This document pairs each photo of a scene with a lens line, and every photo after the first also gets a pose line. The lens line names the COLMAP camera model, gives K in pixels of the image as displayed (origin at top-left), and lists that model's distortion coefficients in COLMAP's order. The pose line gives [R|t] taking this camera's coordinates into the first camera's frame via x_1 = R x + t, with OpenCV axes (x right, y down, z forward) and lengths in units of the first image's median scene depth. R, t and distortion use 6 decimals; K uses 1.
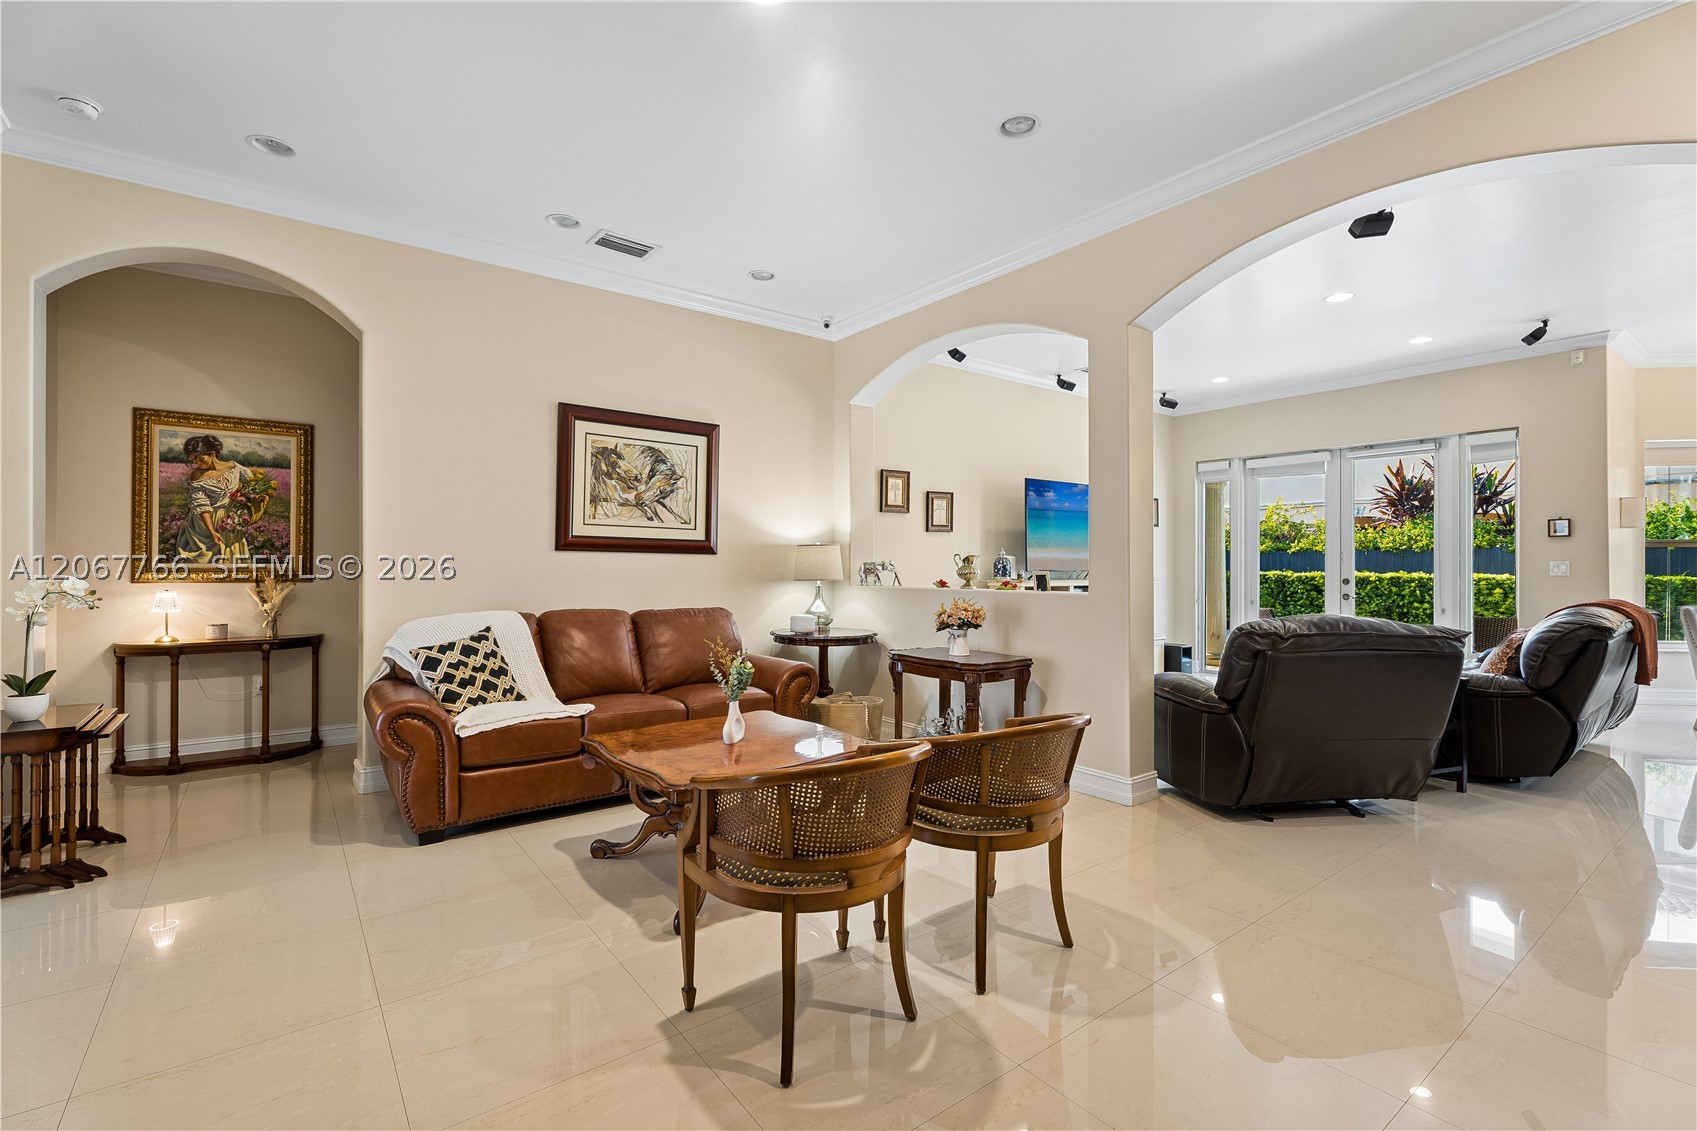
lens RADIAL K [[755.0, 0, 849.0], [0, 755.0, 560.9], [0, 0, 1]] dist [0.001223, 0.000087]
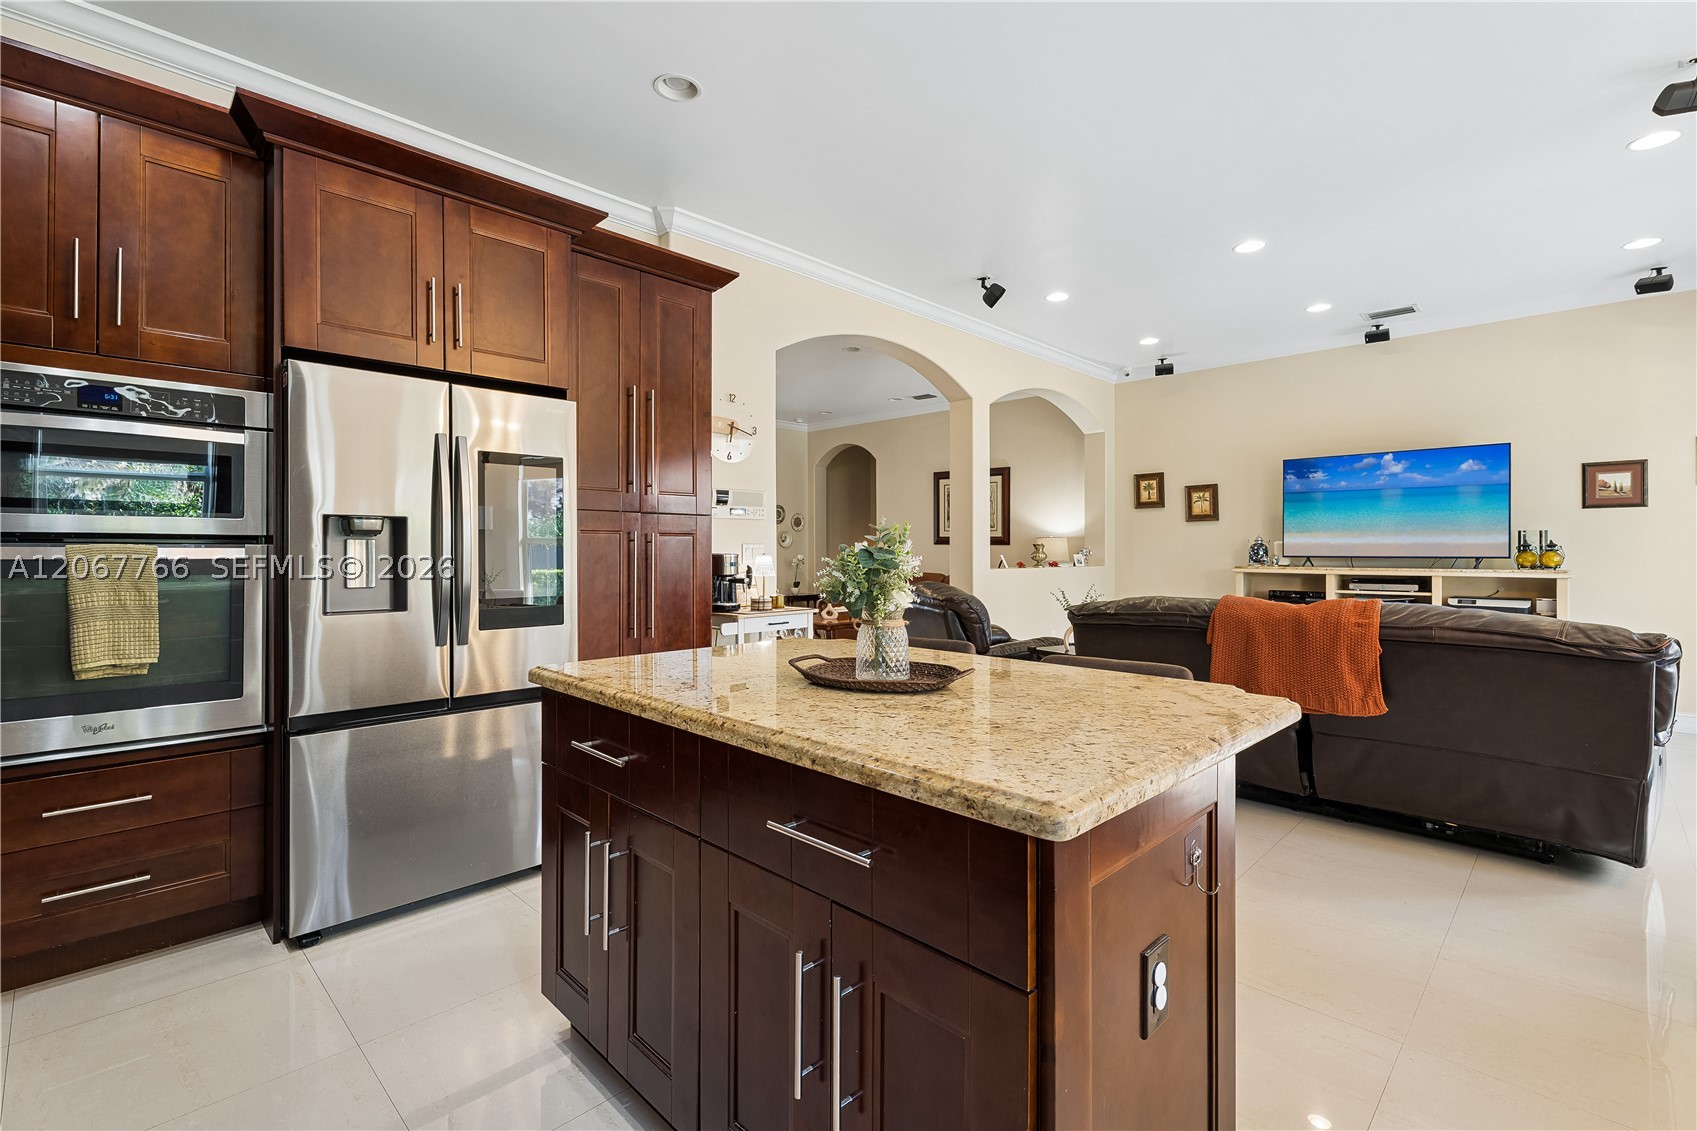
lens RADIAL K [[764.3, 0, 843.3], [0, 764.3, 547.5], [0, 0, 1]] dist [0.001282, 0.000681]
pose [[0.151434, -0.008498, -0.988431, 1.602433], [0.006126, 0.999952, -0.007658, 0.009300], [0.988448, -0.004896, 0.151479, 0.423473]]
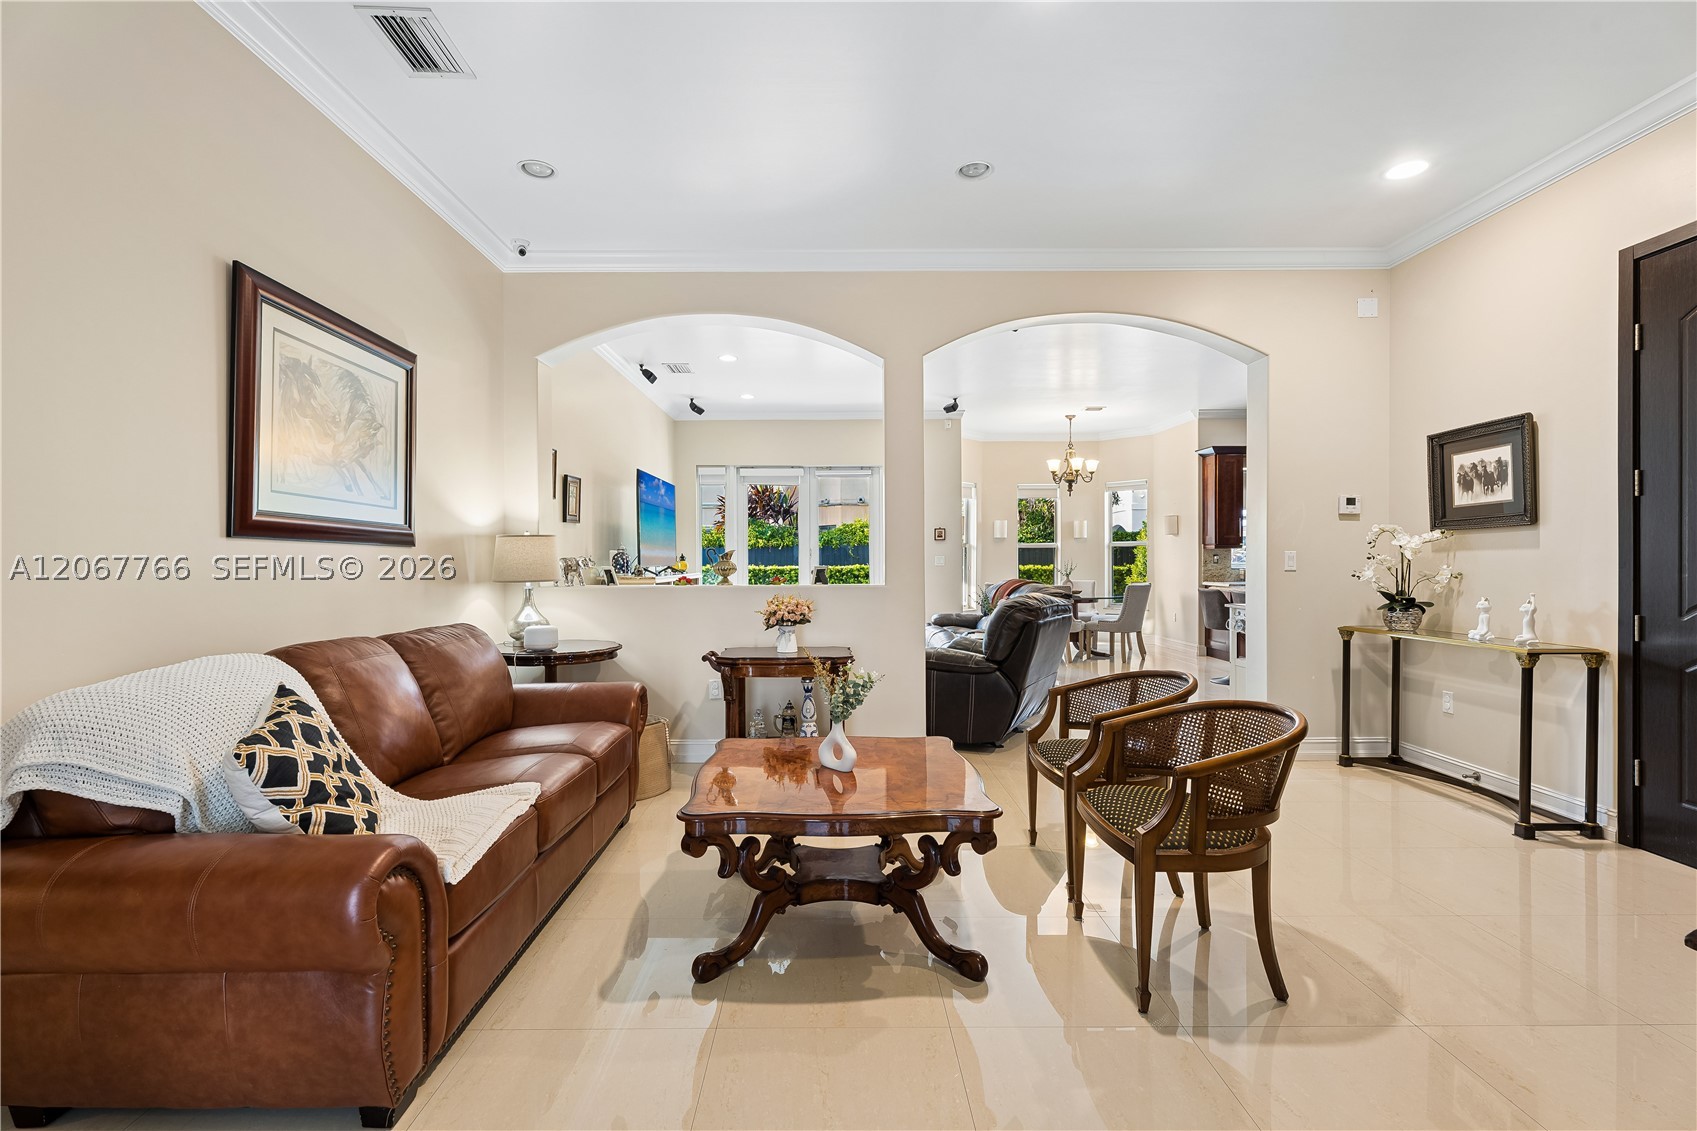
lens RADIAL K [[763.3, 0, 842.4], [0, 763.3, 559.1], [0, 0, 1]] dist [-0.000504, -0.000191]
pose [[0.598081, -0.003623, 0.801428, -0.547047], [0.000784, 0.999992, 0.003936, -0.000031], [-0.801435, -0.001726, 0.598079, 0.319197]]
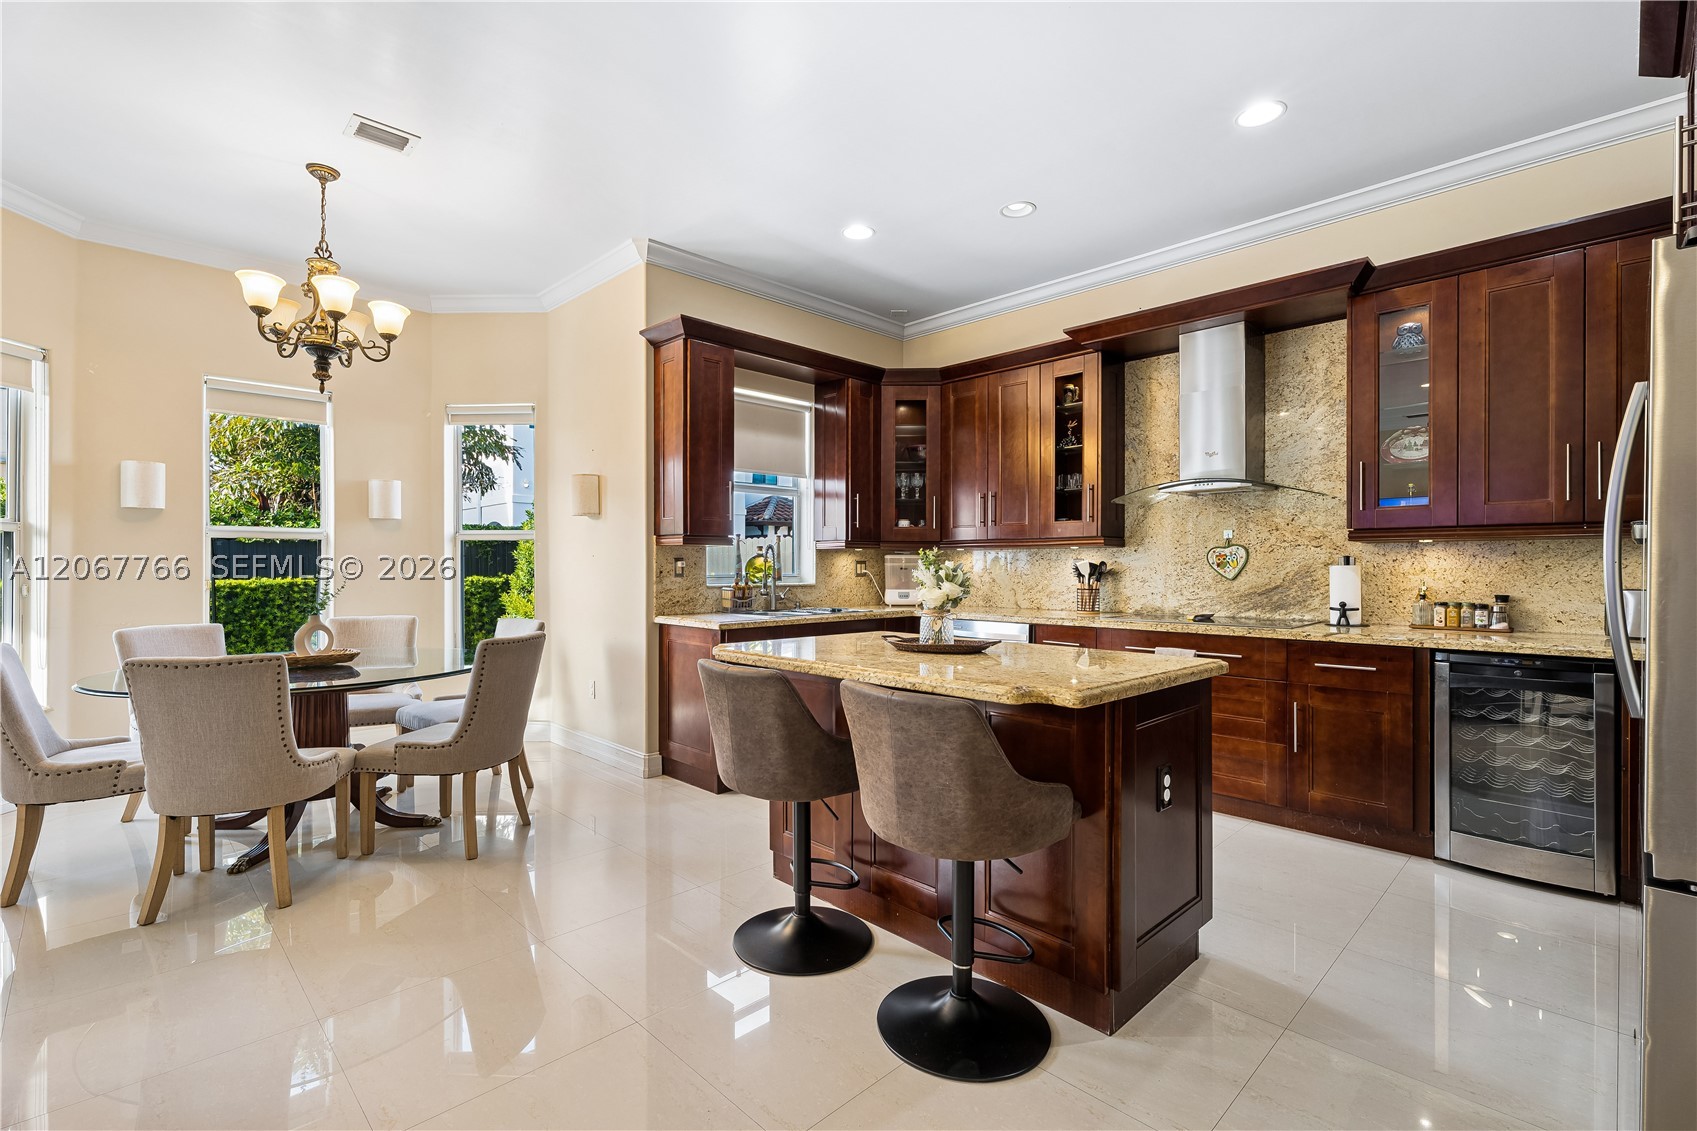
lens RADIAL K [[760.0, 0, 838.8], [0, 760.0, 575.3], [0, 0, 1]] dist [0.001786, 0.000064]
pose [[-0.121813, -0.014238, 0.992451, 0.702936], [-0.005297, 0.999892, 0.013694, 0.004926], [-0.992539, -0.003589, -0.121875, 0.656544]]
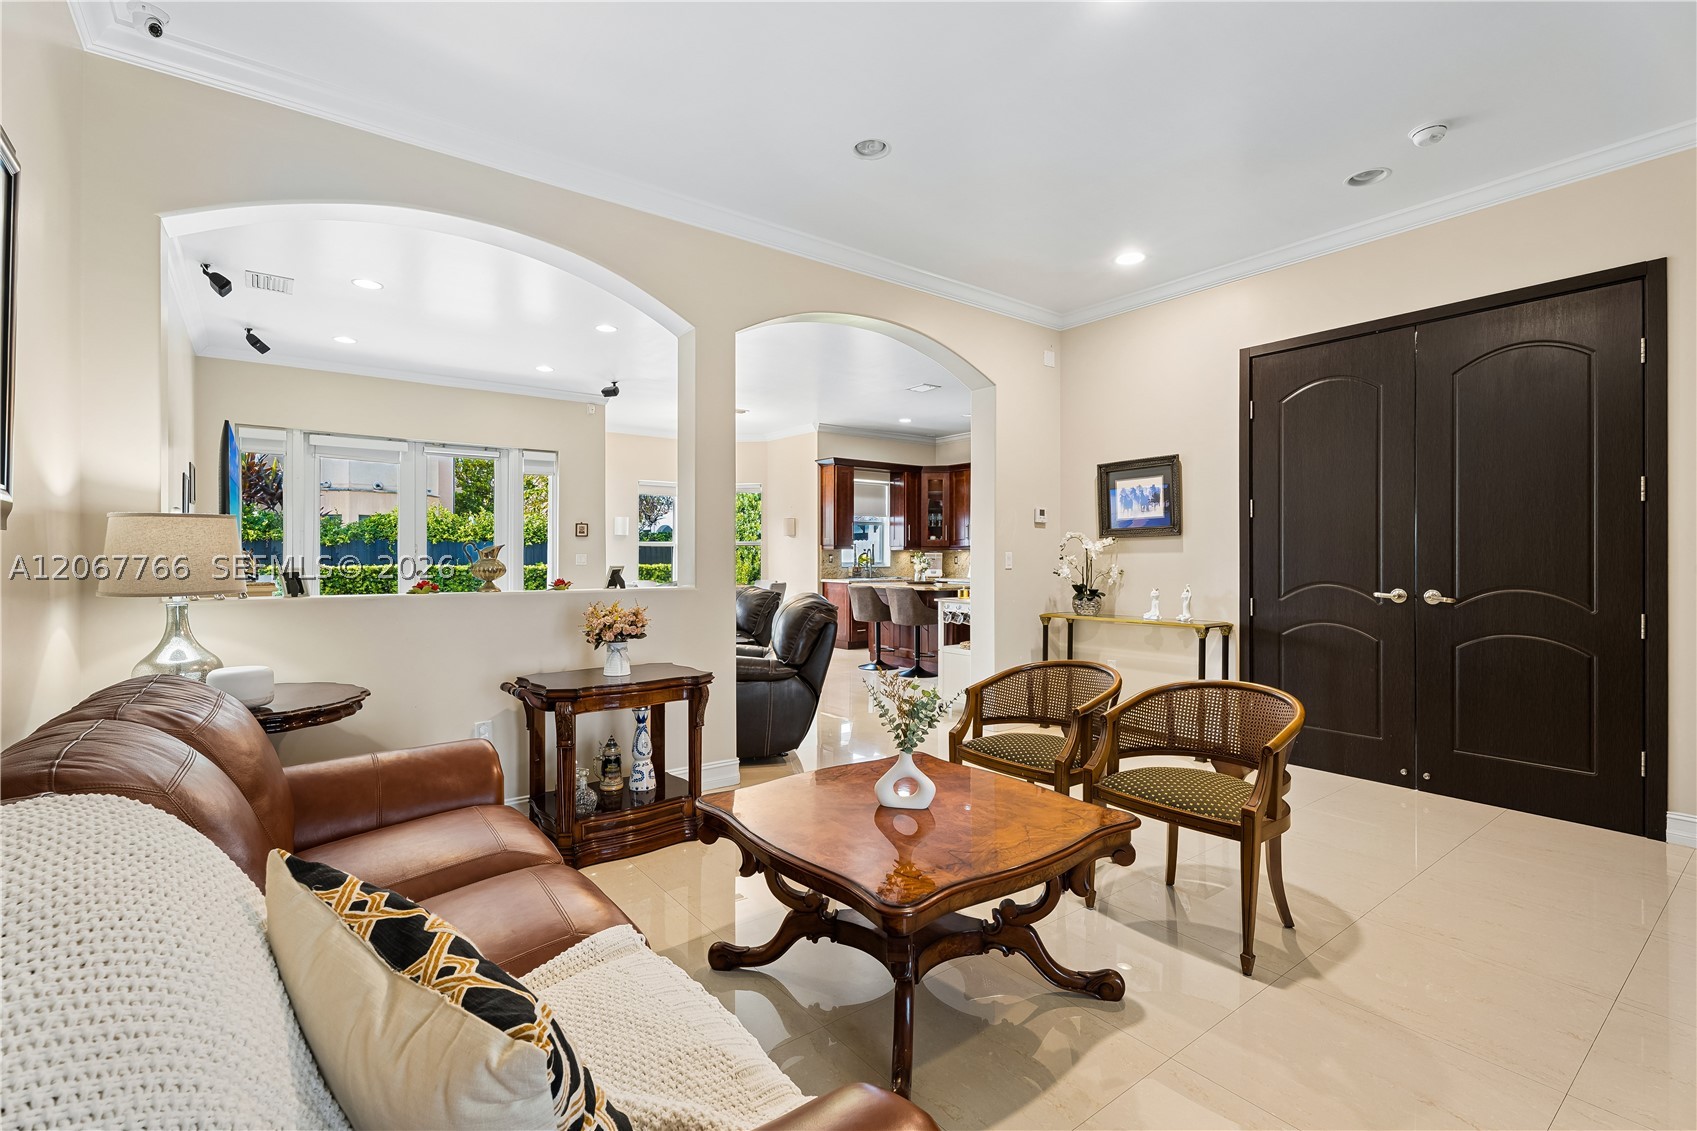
lens RADIAL K [[752.9, 0, 846.4], [0, 752.9, 552.4], [0, 0, 1]] dist [-0.000510, -0.000105]
pose [[-0.001187, 0.004699, 0.999988, -0.567194], [-0.005585, 0.999973, -0.004705, 0.000820], [-0.999984, -0.005591, -0.001161, 0.695917]]
